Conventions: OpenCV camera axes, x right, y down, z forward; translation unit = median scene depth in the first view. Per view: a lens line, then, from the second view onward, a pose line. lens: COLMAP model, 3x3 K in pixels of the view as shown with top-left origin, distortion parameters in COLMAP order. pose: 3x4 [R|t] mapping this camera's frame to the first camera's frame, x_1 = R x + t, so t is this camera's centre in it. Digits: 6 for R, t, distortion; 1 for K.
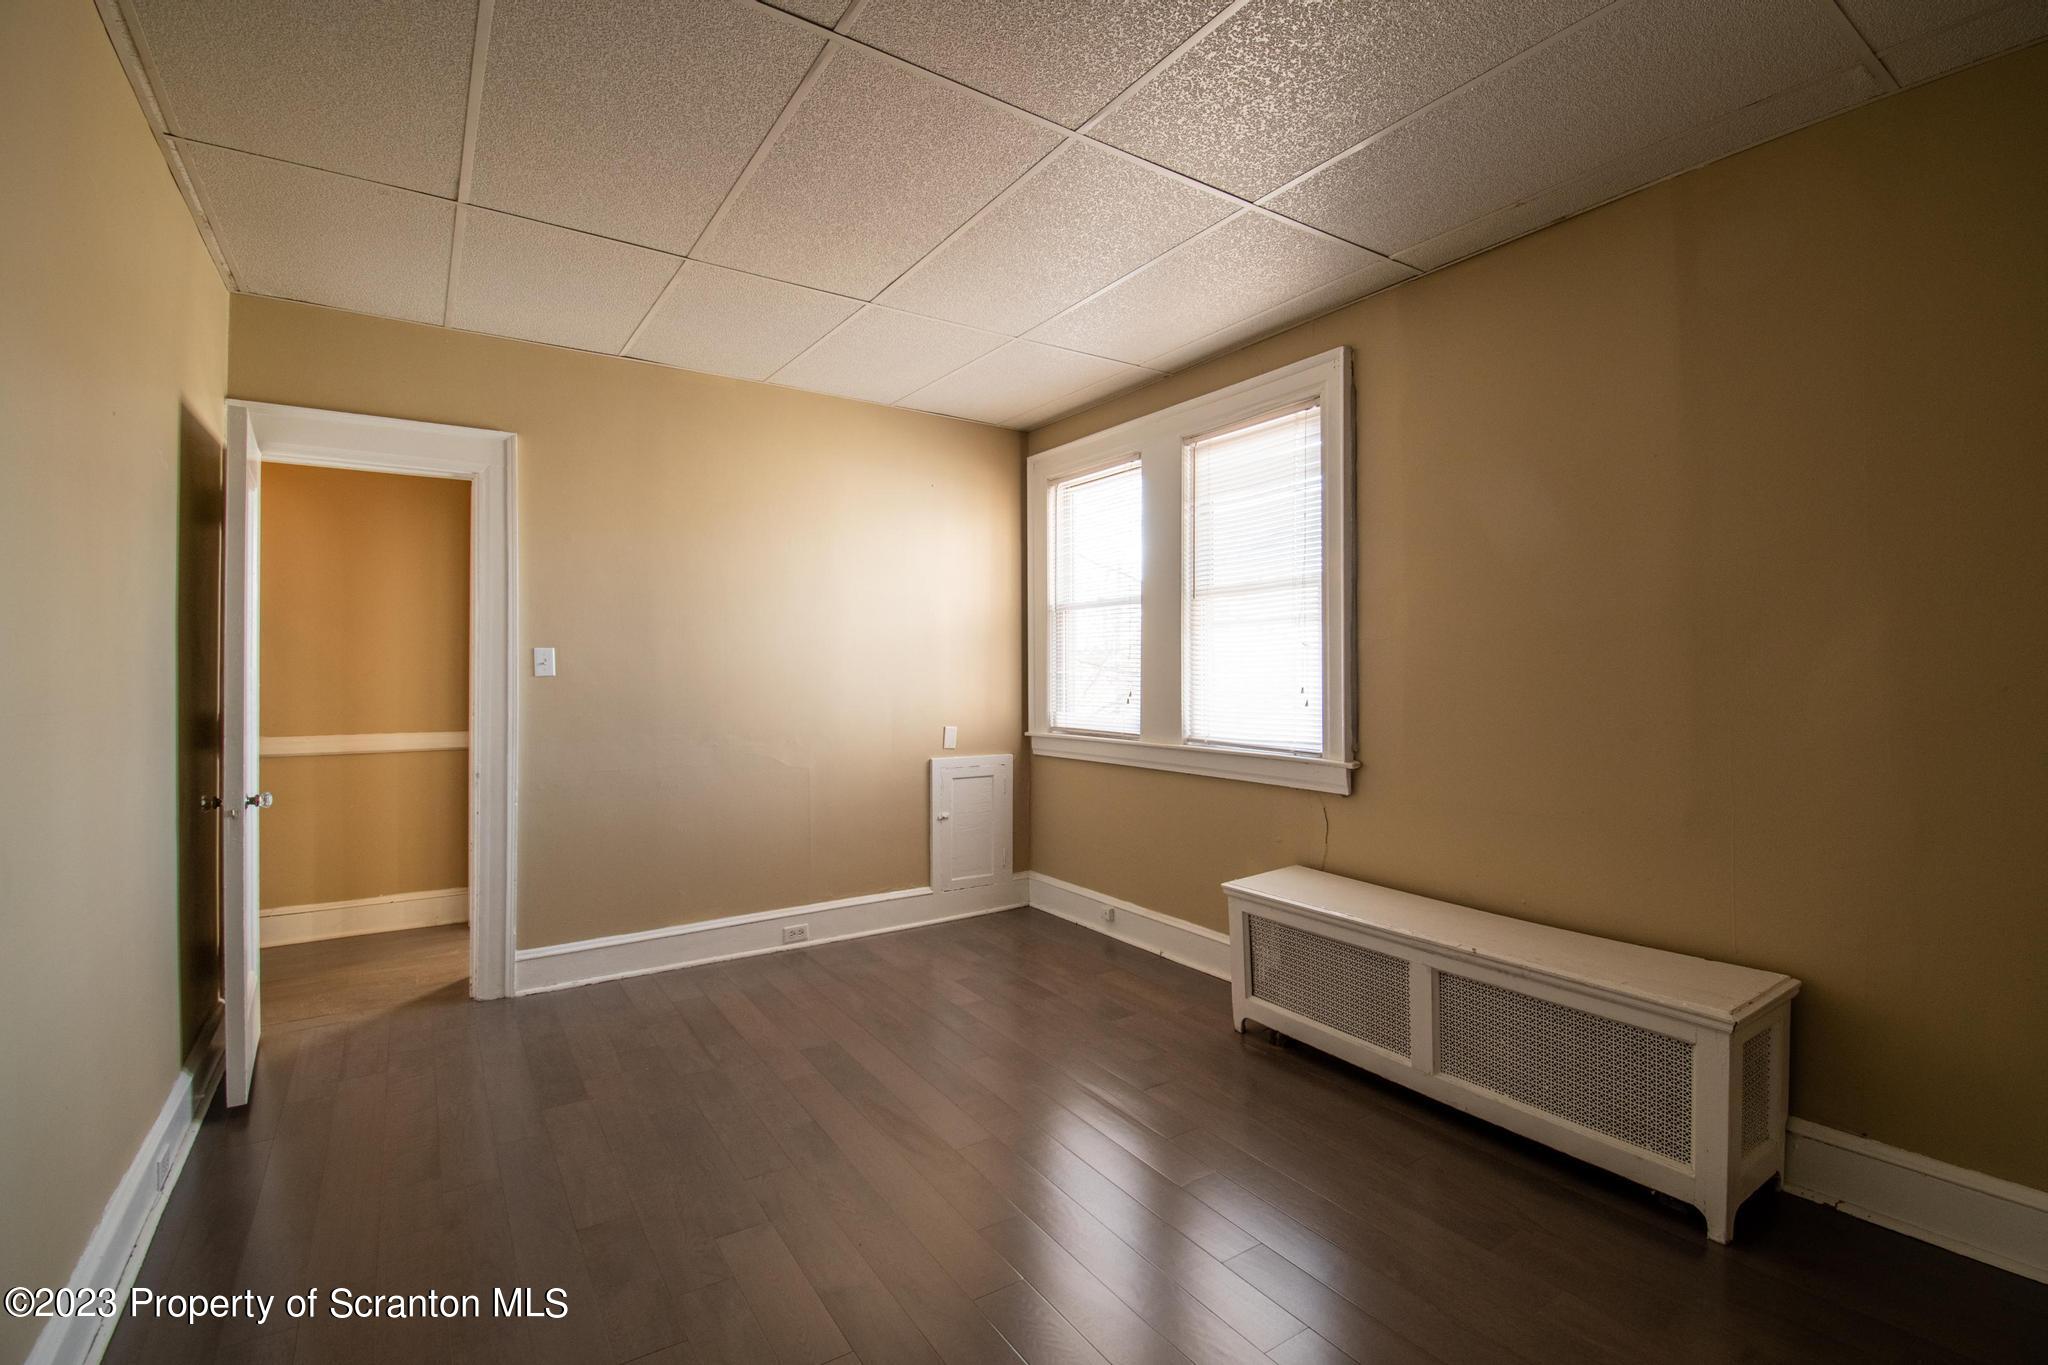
lens RADIAL K [[927.7, 0, 1028.0], [0, 927.7, 668.0], [0, 0, 1]] dist [-0.001892, -0.005062]
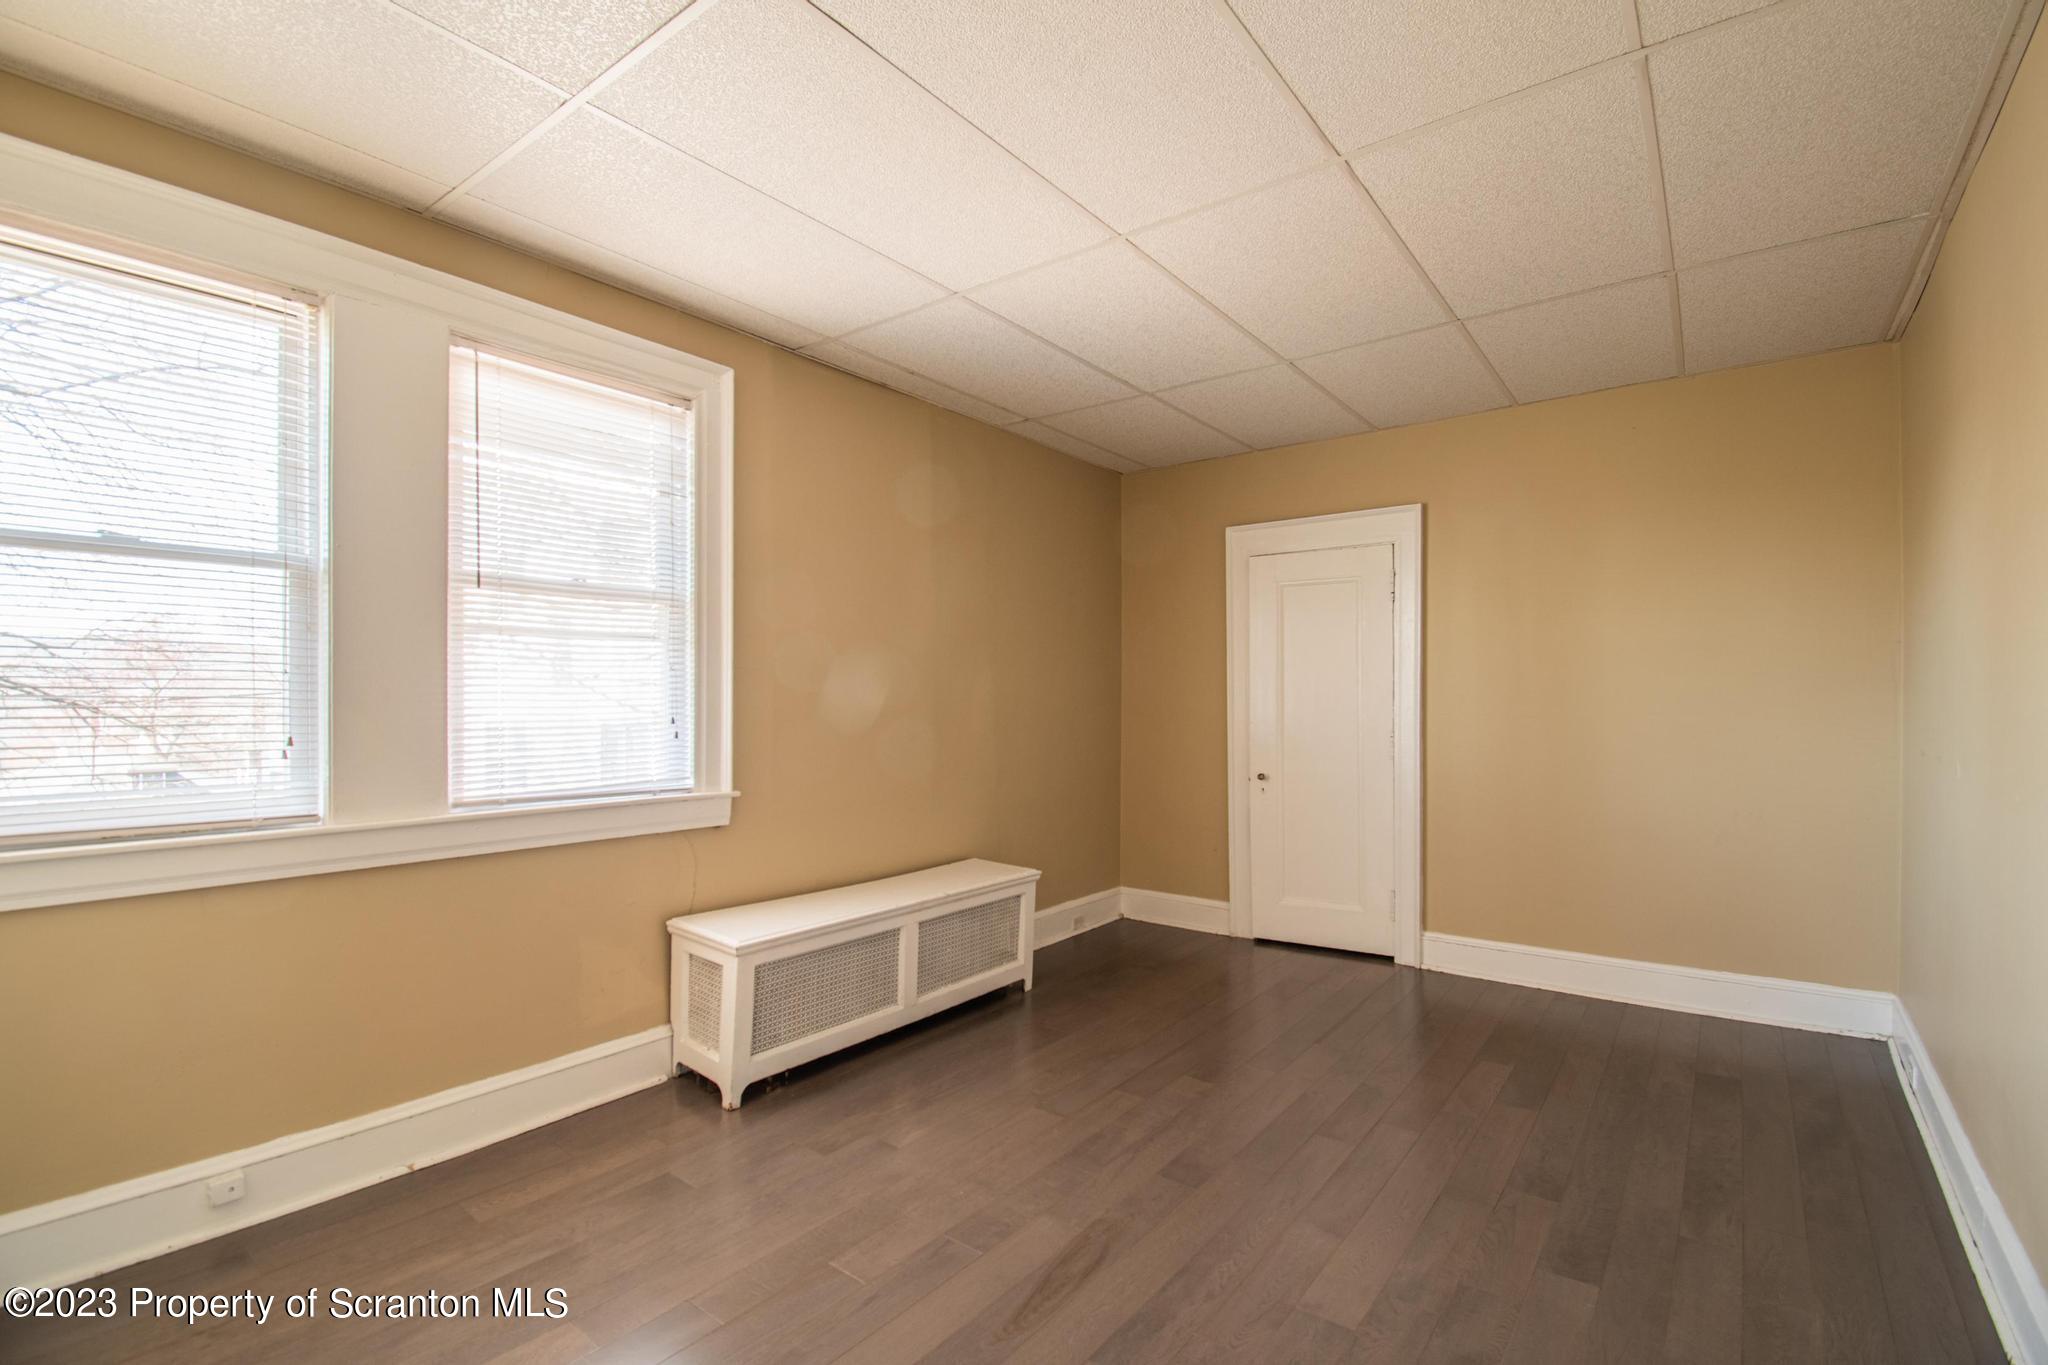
lens RADIAL K [[927.7, 0, 1024.1], [0, 927.7, 701.5], [0, 0, 1]] dist [-0.001892, -0.005062]
pose [[-0.333677, 0.000007, 0.942688, -0.664237], [-0.004228, 0.999990, -0.001505, 0.006039], [-0.942678, -0.004488, -0.333673, 0.993862]]
